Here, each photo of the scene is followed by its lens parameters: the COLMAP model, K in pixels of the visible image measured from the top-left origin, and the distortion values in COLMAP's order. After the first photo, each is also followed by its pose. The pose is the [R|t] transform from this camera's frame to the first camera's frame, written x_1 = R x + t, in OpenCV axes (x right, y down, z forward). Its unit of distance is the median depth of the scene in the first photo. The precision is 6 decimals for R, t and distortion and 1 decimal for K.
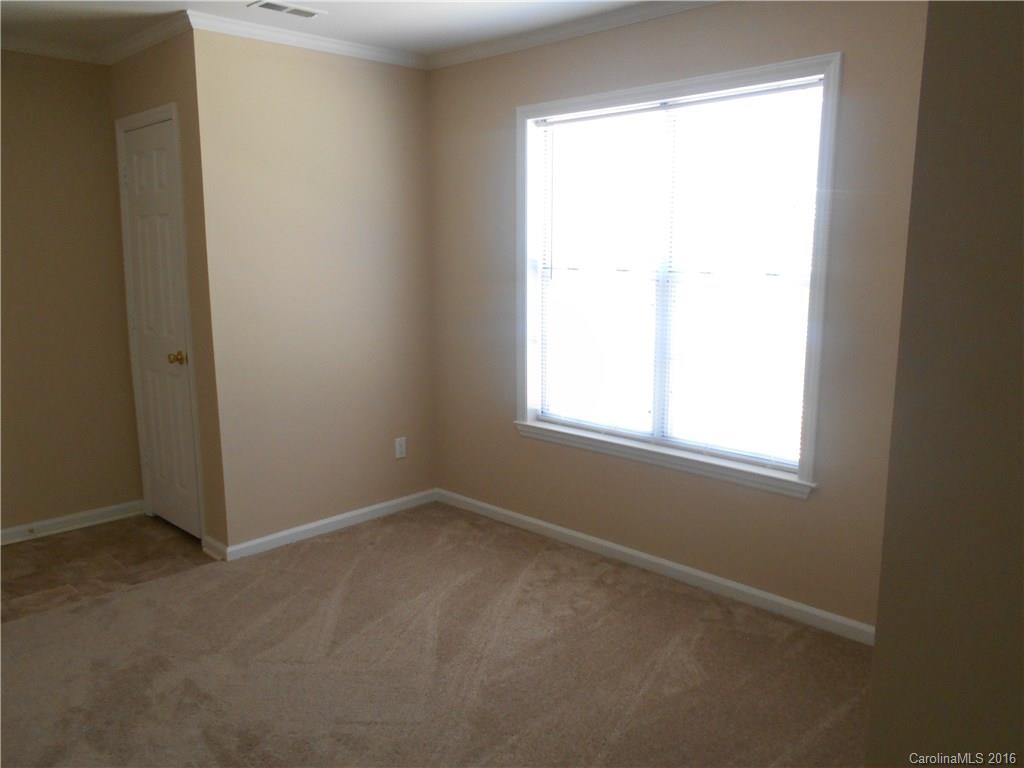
lens RADIAL K [[771.0, 0, 512.0], [0, 771.0, 384.0], [0, 0, 1]] dist [0.004788, 0.003130]
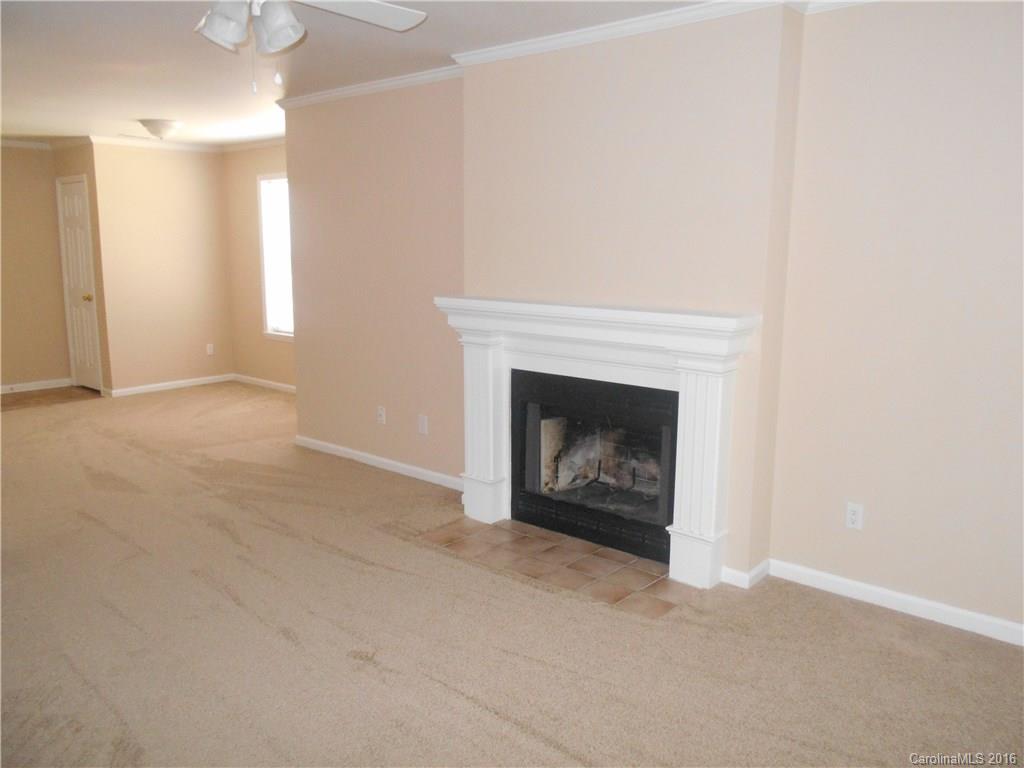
lens RADIAL K [[808.8, 0, 512.0], [0, 808.8, 384.0], [0, 0, 1]] dist [0.008827, 0.008380]
pose [[0.999412, -0.005545, 0.033843, 0.591270], [0.006249, 0.999766, -0.020712, 0.237623], [-0.033720, 0.020912, 0.999213, -1.131526]]
